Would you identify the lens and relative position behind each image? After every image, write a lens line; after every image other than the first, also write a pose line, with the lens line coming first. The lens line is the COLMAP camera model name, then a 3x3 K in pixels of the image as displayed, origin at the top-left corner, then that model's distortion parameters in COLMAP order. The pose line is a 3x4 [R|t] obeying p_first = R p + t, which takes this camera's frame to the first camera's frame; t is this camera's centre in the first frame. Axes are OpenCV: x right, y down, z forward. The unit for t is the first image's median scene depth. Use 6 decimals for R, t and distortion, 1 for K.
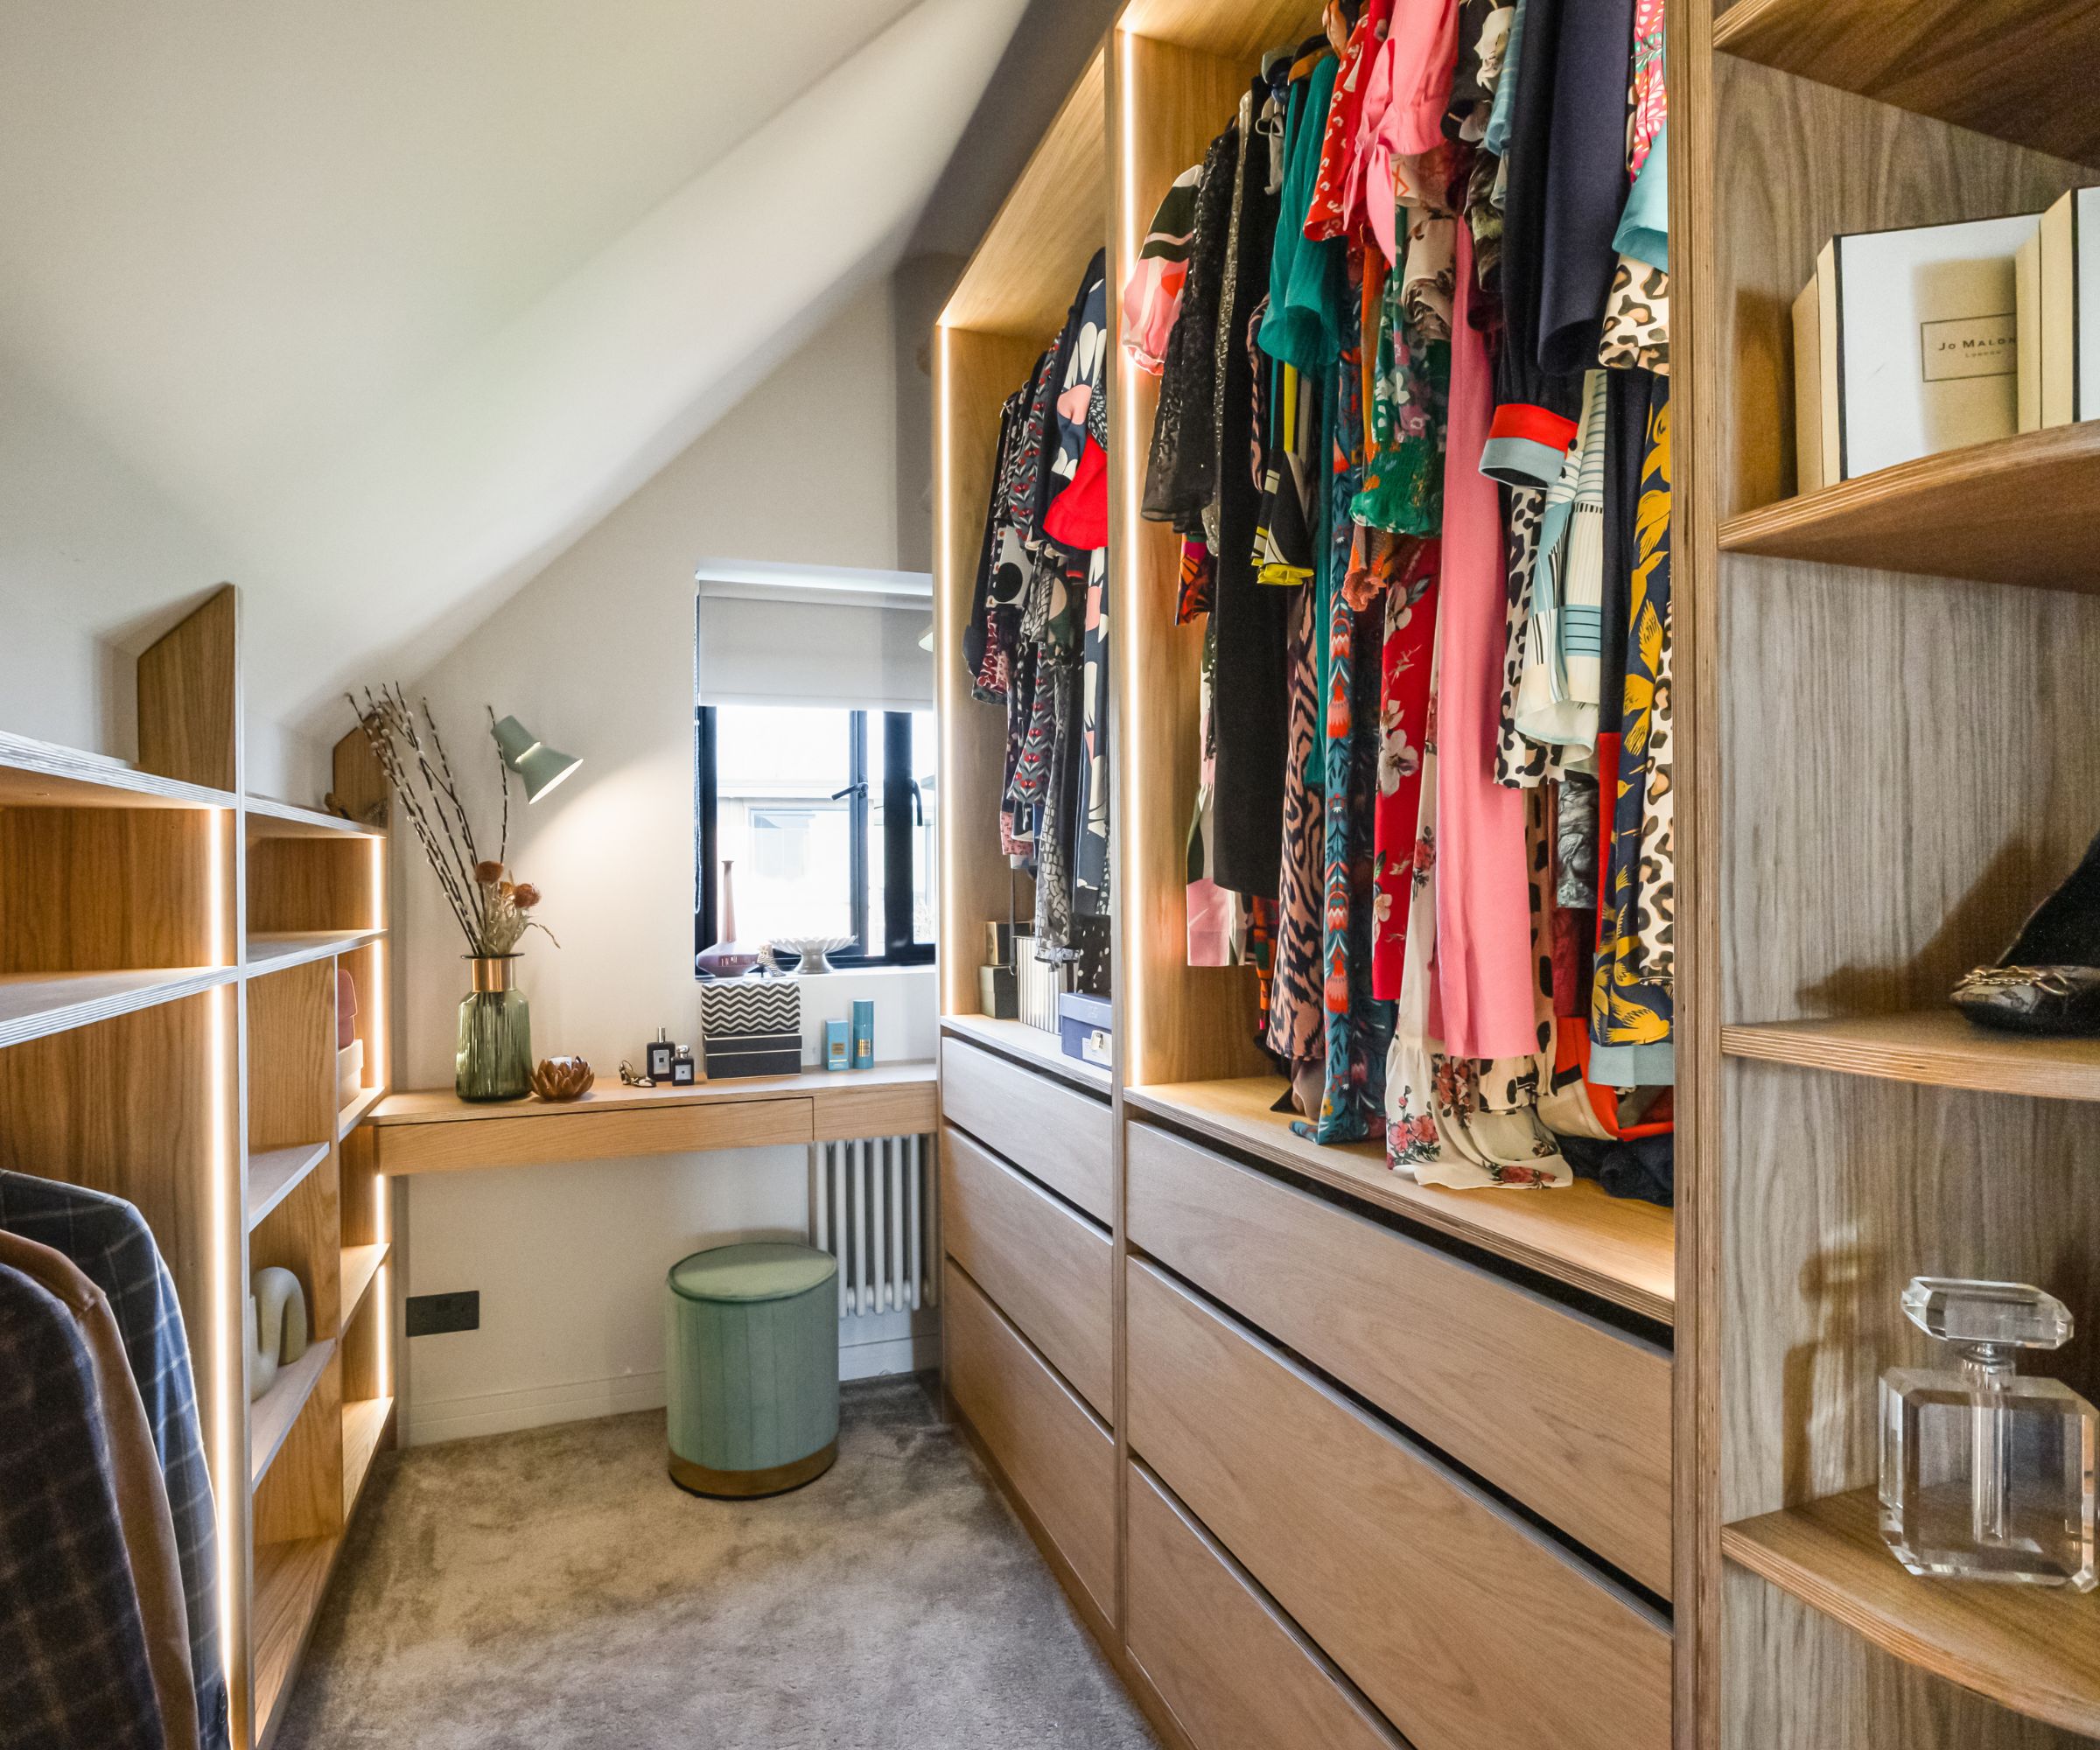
lens RADIAL K [[1156.9, 0, 1050.0], [0, 1156.9, 875.0], [0, 0, 1]] dist [-0.003446, -0.000772]
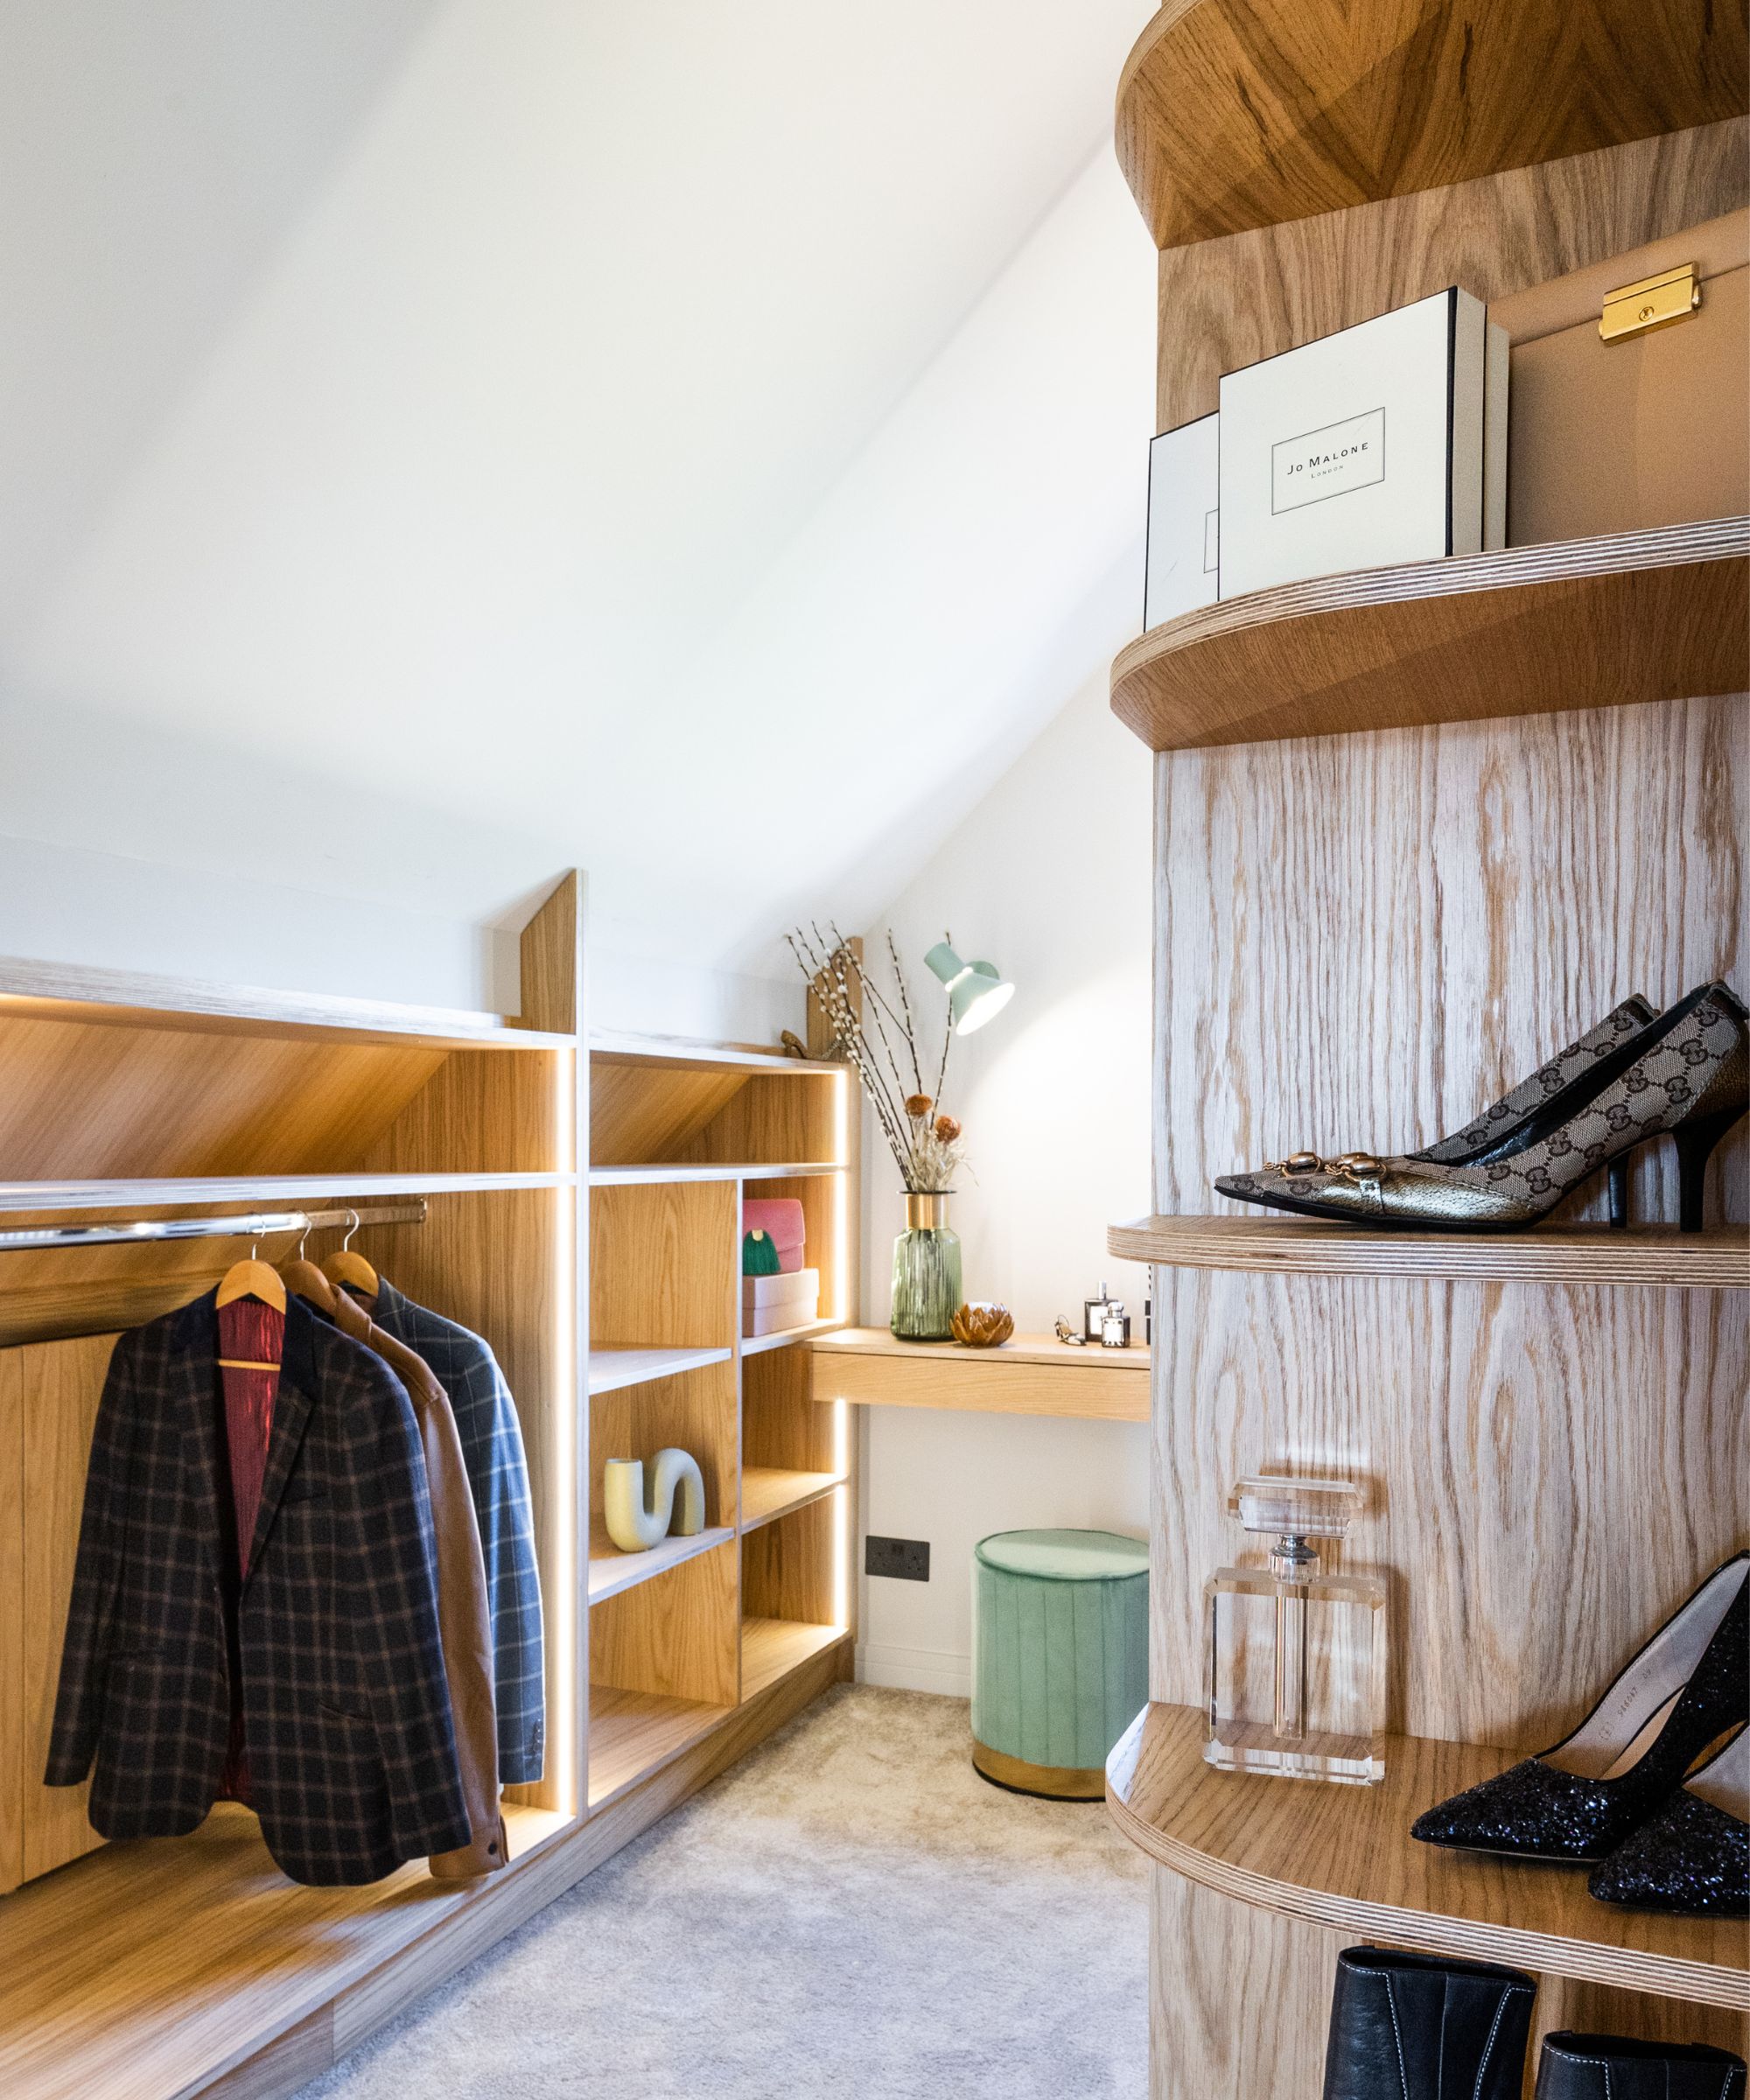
lens RADIAL K [[1747.1, 0, 872.3], [0, 1747.1, 1155.2], [0, 0, 1]] dist [0.031898, 0.003177]
pose [[0.735147, 0.011270, -0.677814, 0.626948], [-0.002026, 0.999894, 0.014427, 0.023572], [0.677905, -0.009233, 0.735092, -0.136000]]
